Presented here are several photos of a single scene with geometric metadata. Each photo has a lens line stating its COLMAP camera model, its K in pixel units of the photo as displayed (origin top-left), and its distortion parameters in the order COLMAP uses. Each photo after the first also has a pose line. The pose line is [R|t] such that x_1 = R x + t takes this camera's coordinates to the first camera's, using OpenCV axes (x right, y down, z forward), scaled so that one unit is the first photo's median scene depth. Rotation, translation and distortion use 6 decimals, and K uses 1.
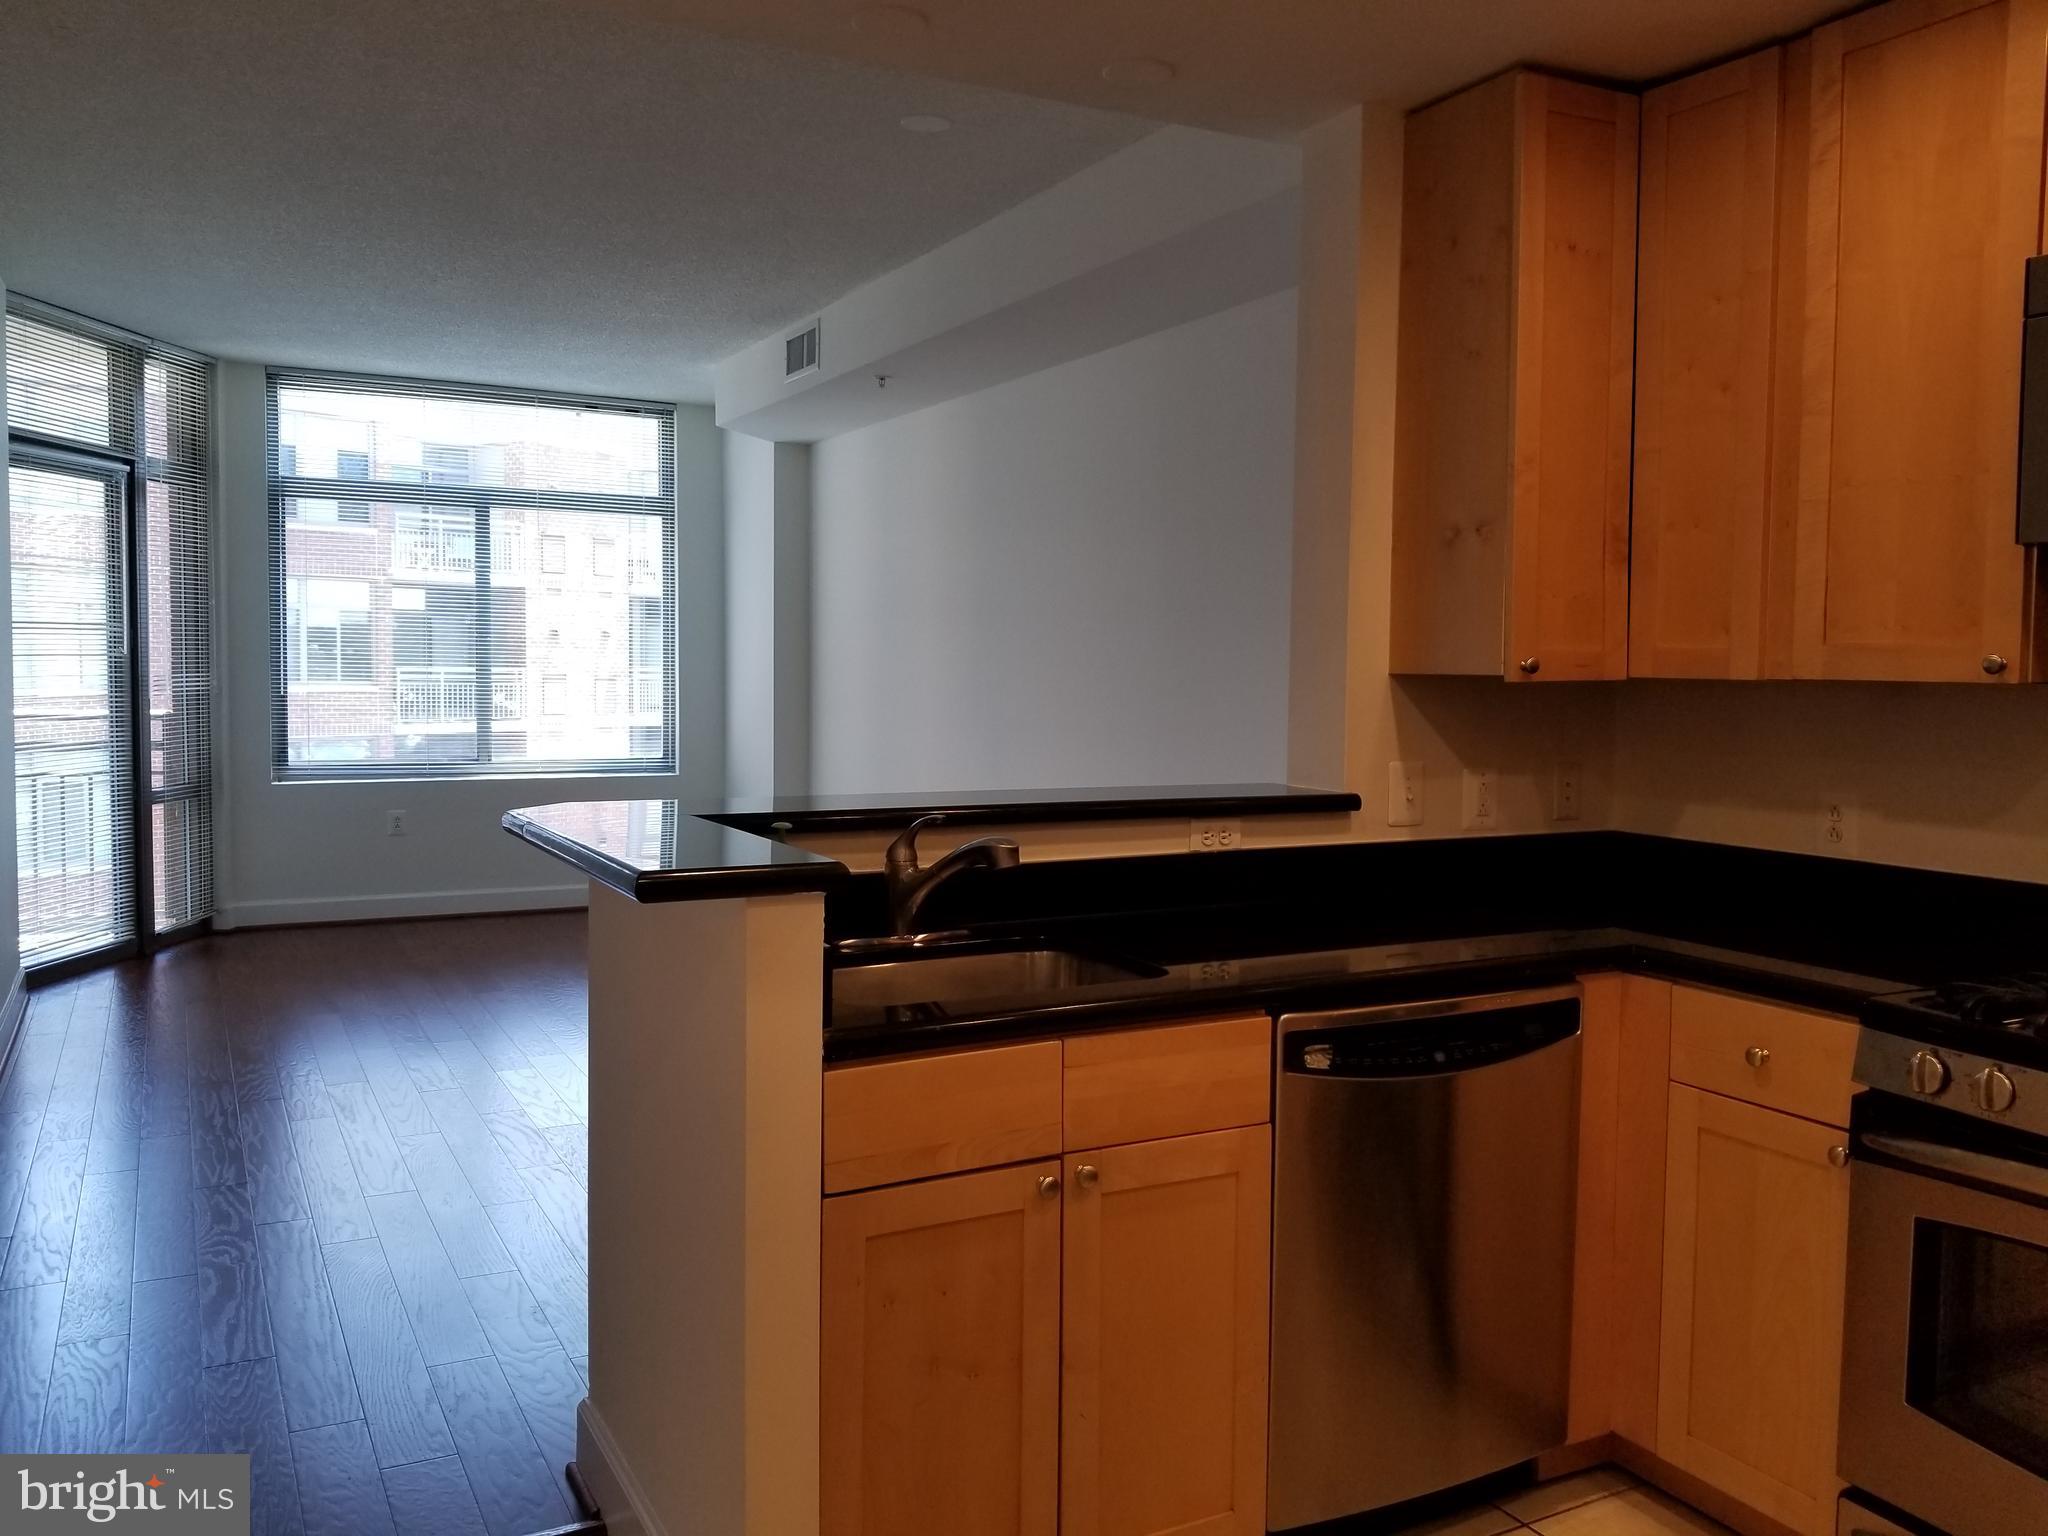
lens RADIAL K [[1611.9, 0, 1017.6], [0, 1611.9, 743.1], [0, 0, 1]] dist [0.070763, -0.118720]
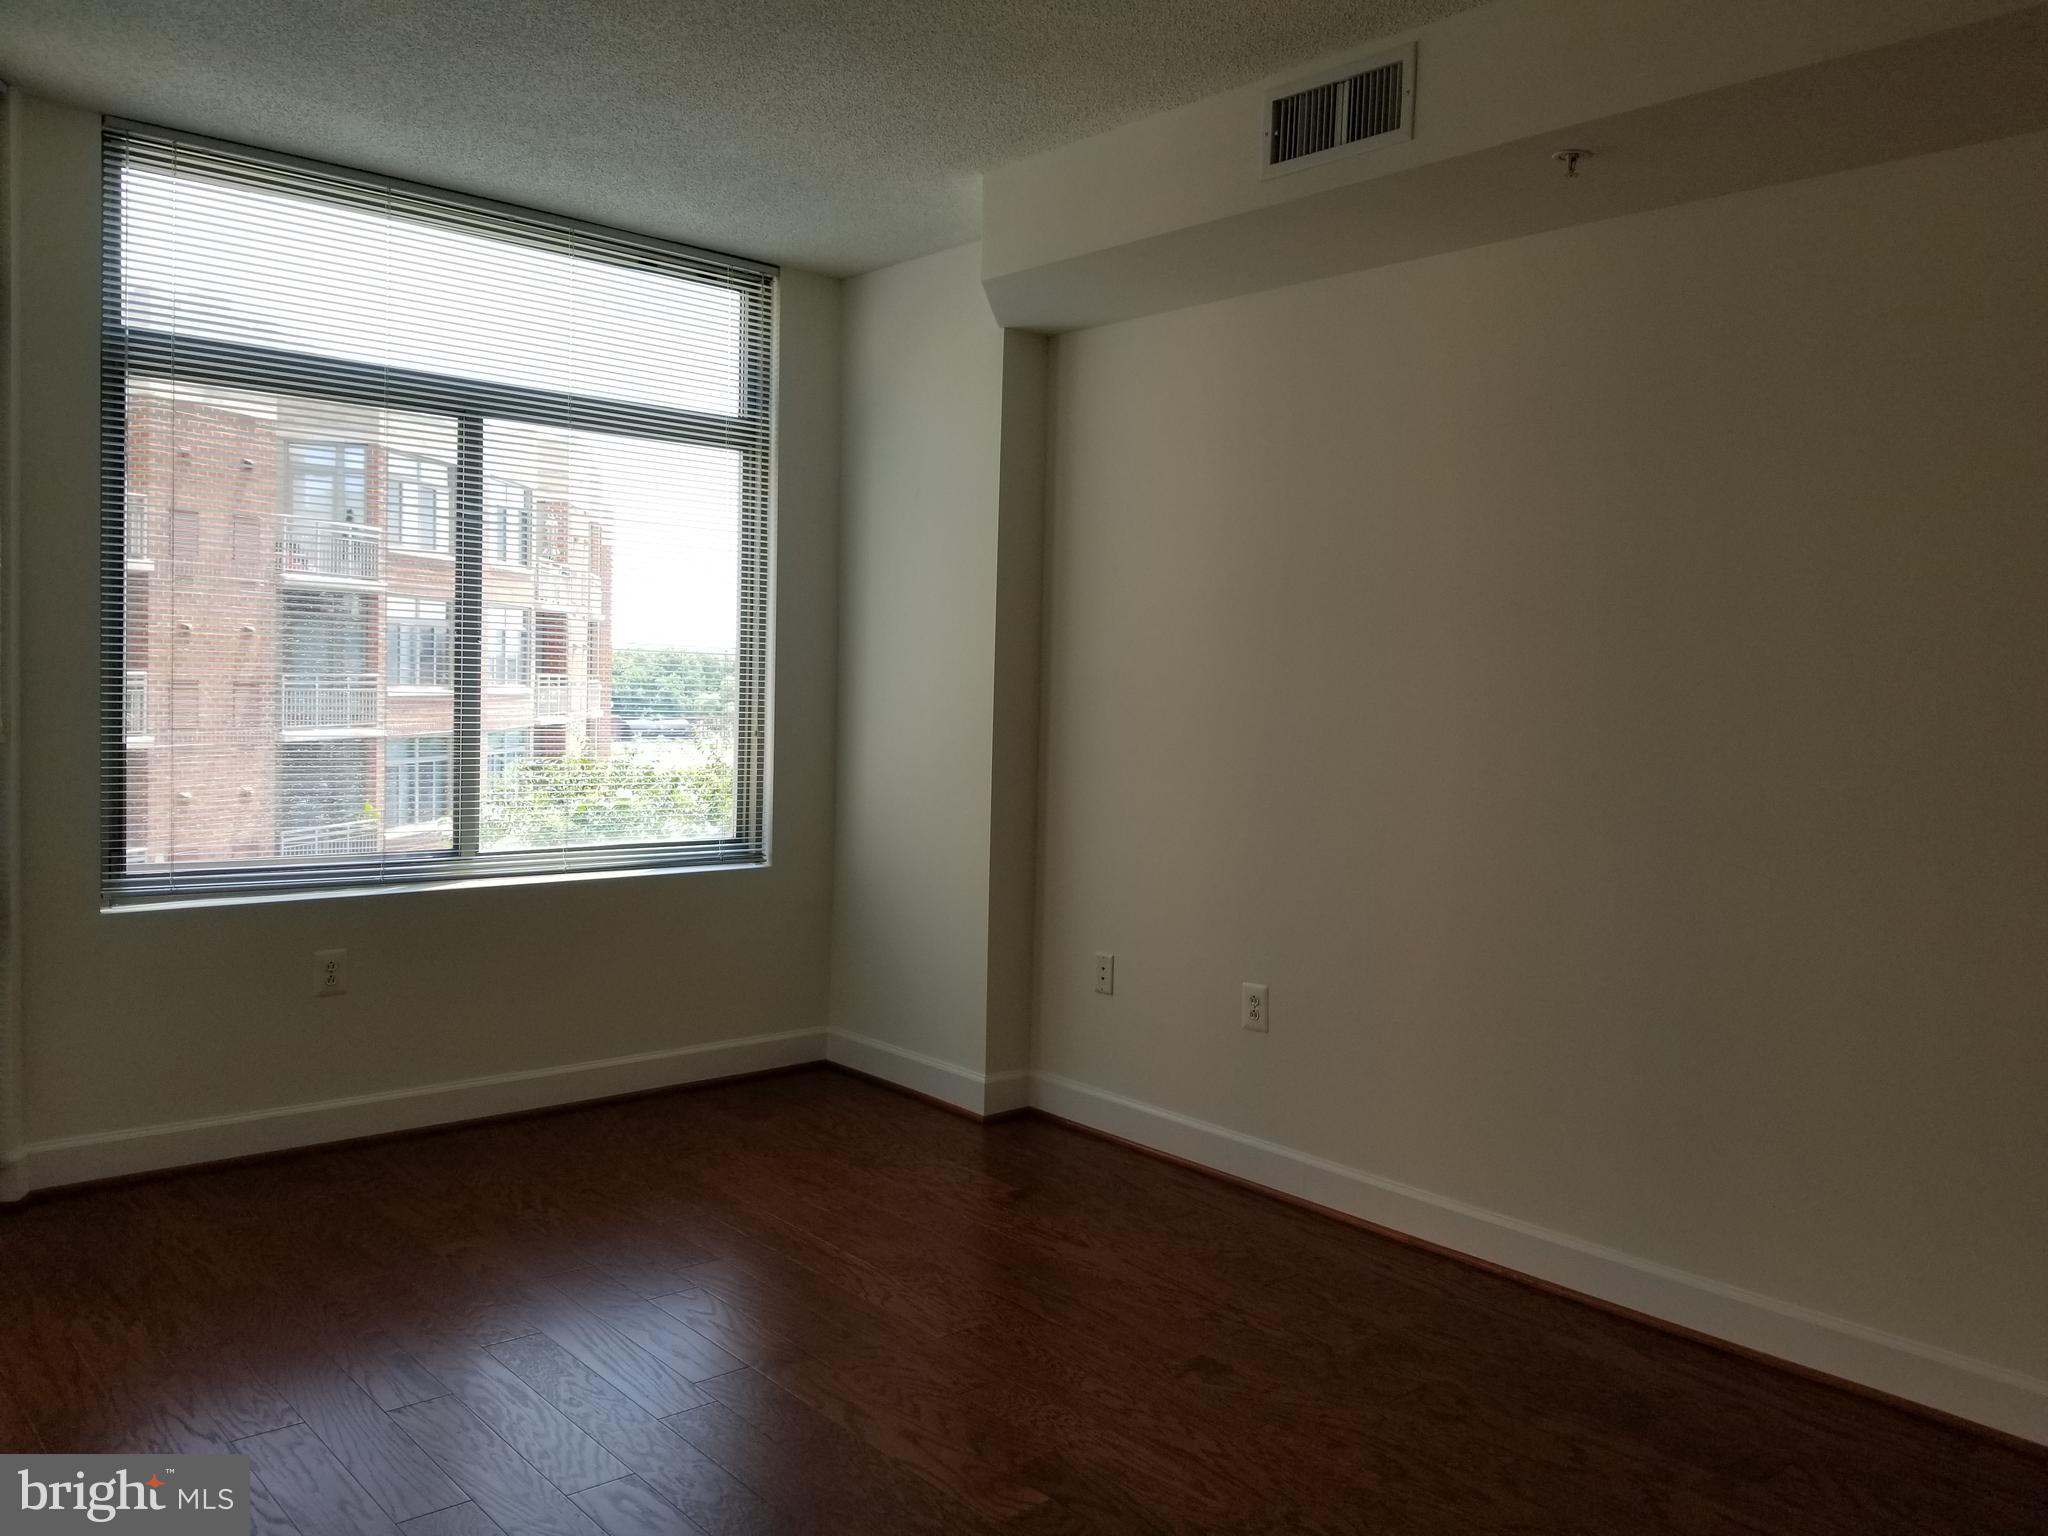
lens RADIAL K [[1611.9, 0, 1029.0], [0, 1611.9, 775.8], [0, 0, 1]] dist [0.070763, -0.118720]
pose [[0.970910, -0.002026, 0.239437, -0.266932], [-0.001596, 0.999887, 0.014936, -0.025695], [-0.239440, -0.014883, 0.970797, 0.378641]]
